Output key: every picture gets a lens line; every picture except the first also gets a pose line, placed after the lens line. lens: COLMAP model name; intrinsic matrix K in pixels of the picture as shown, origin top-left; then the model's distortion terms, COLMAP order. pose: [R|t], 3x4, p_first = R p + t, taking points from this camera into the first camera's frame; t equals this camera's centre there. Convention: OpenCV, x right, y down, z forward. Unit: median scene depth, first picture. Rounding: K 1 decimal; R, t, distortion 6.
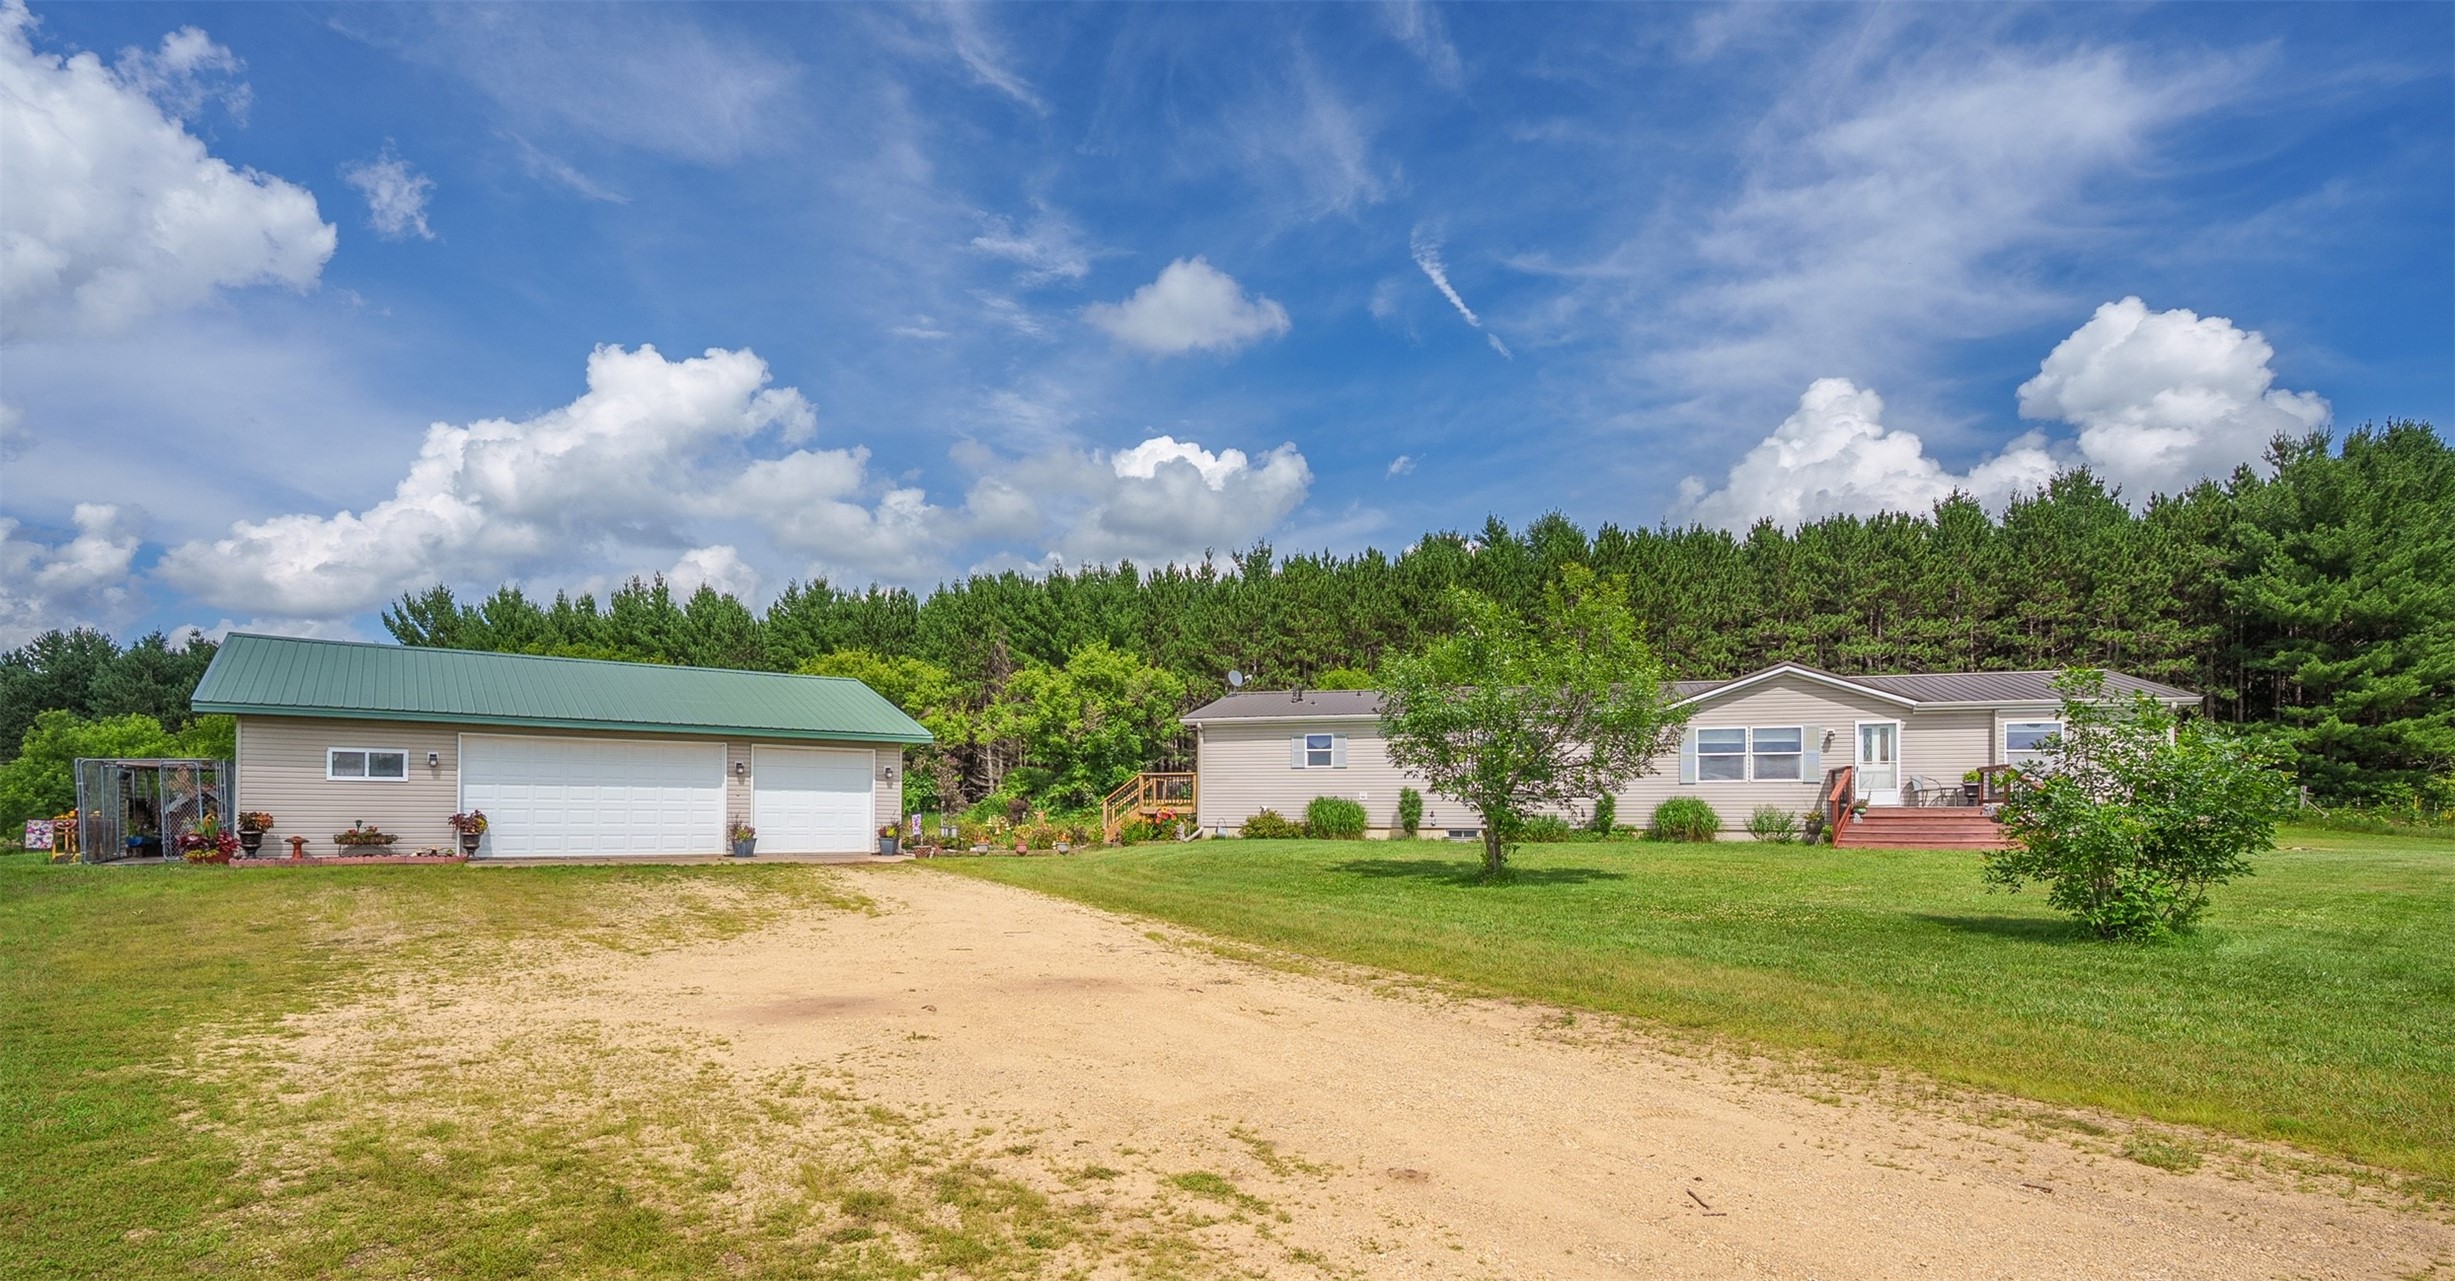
lens RADIAL K [[1171.0, 0, 1222.8], [0, 1171.0, 799.3], [0, 0, 1]] dist [-0.001058, -0.000058]
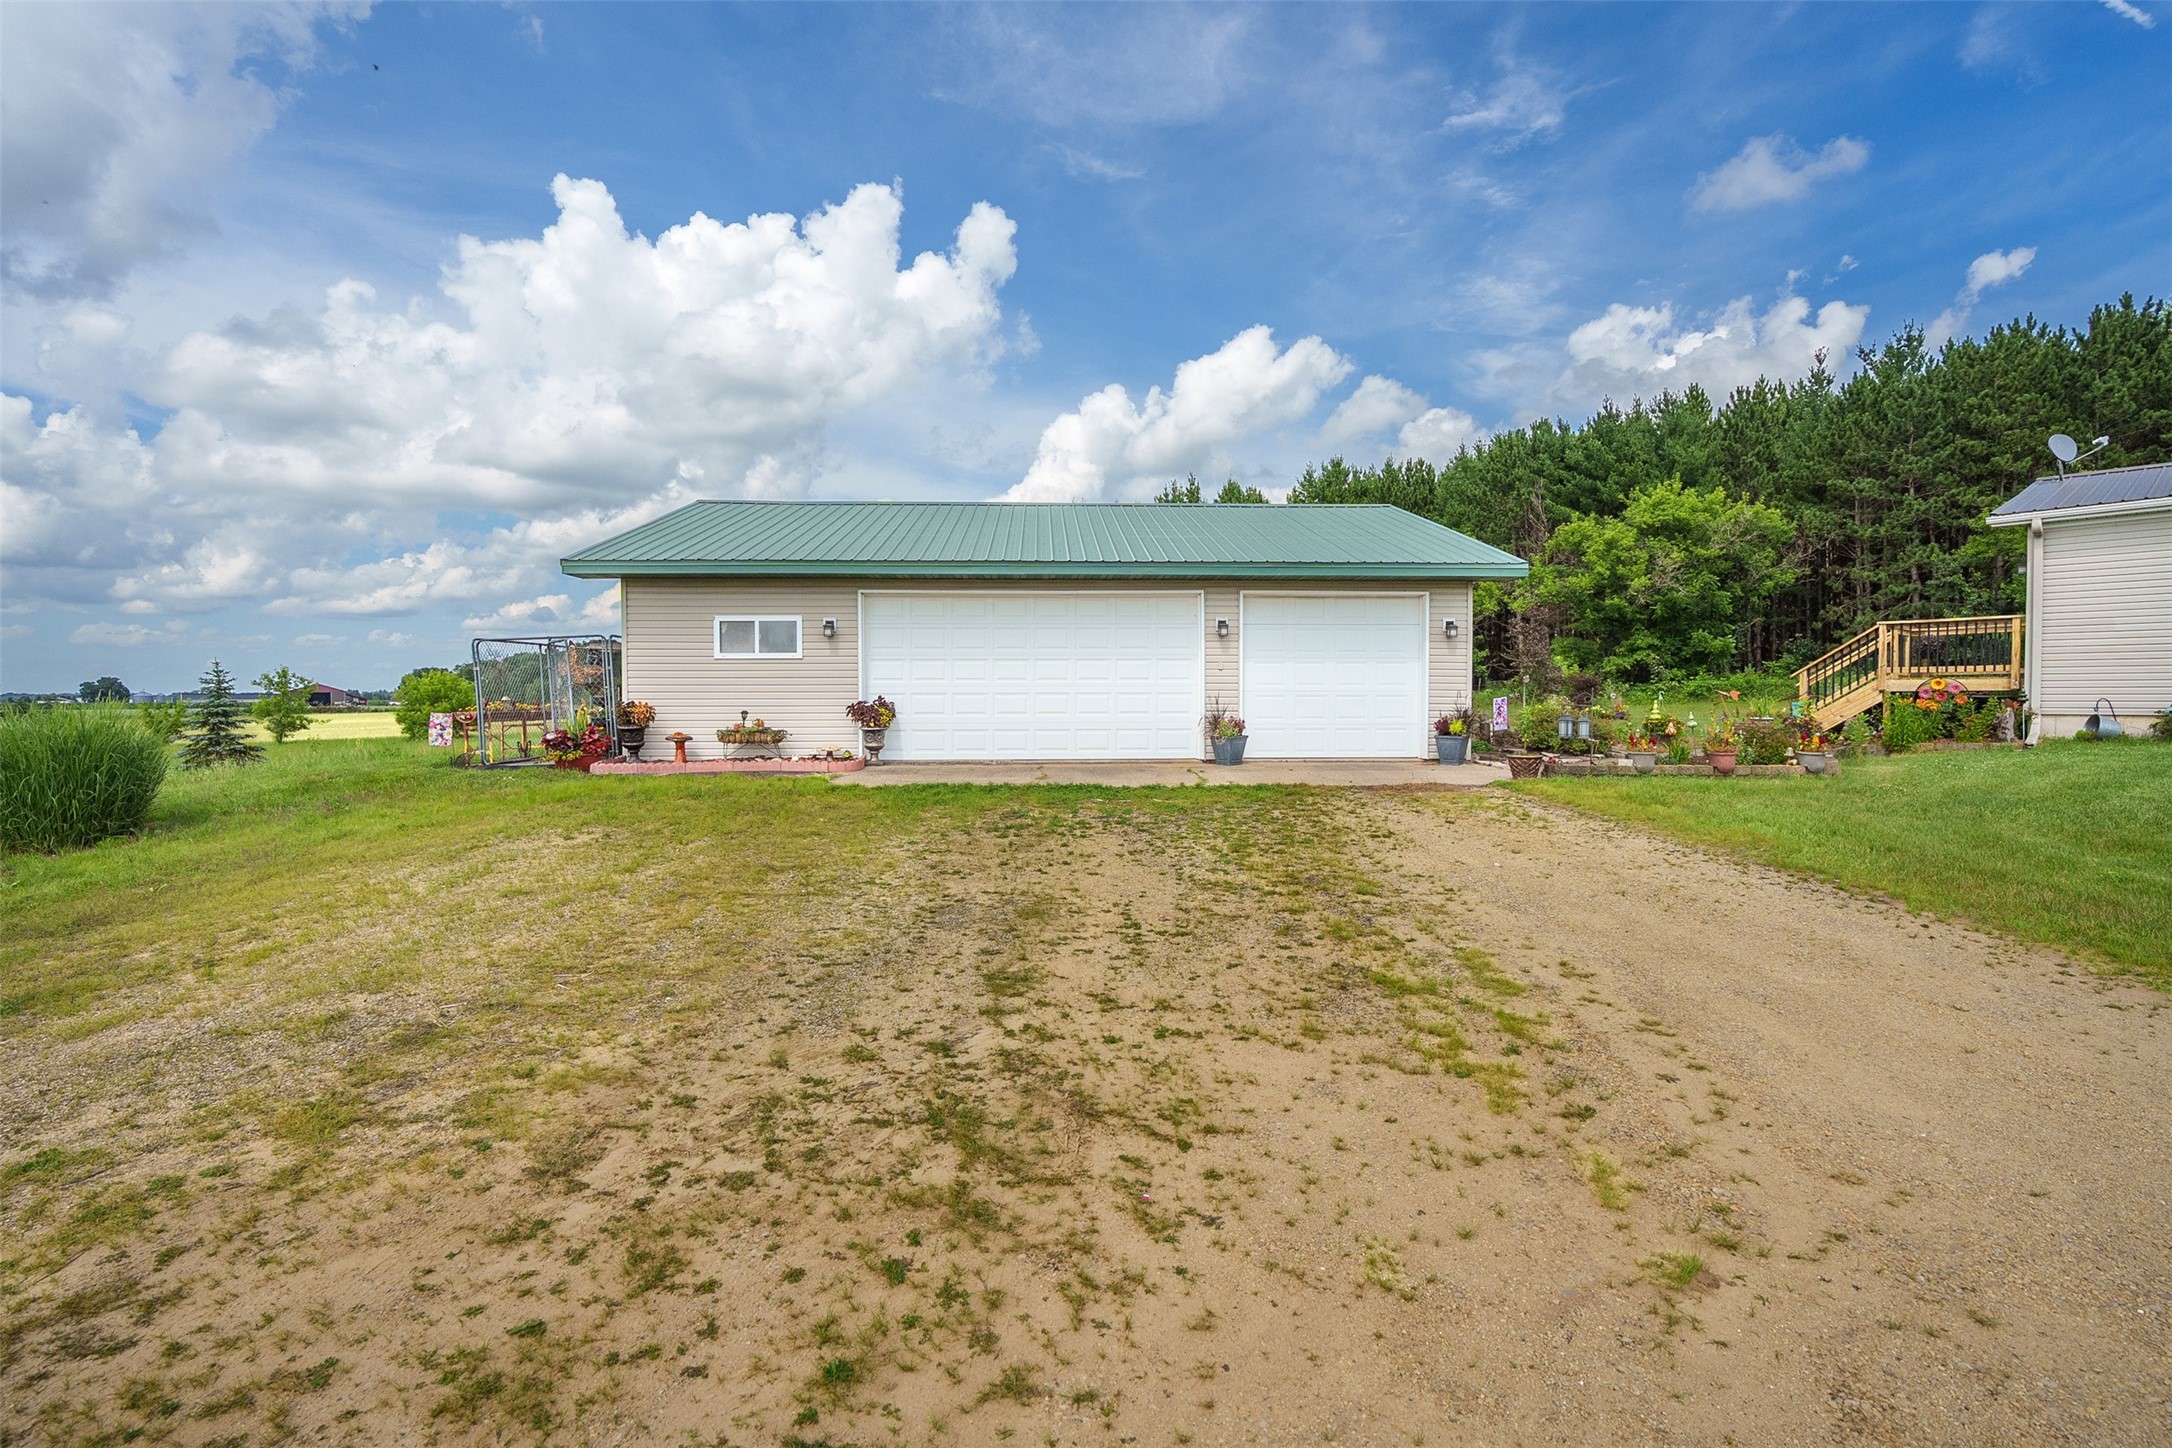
lens RADIAL K [[996.2, 0, 1085.5], [0, 996.2, 720.9], [0, 0, 1]] dist [0.000074, -0.000035]
pose [[0.837799, 0.006822, -0.545935, -0.070286], [0.015847, 0.999197, 0.036804, 0.001481], [0.545748, -0.039486, 0.837018, 0.199853]]
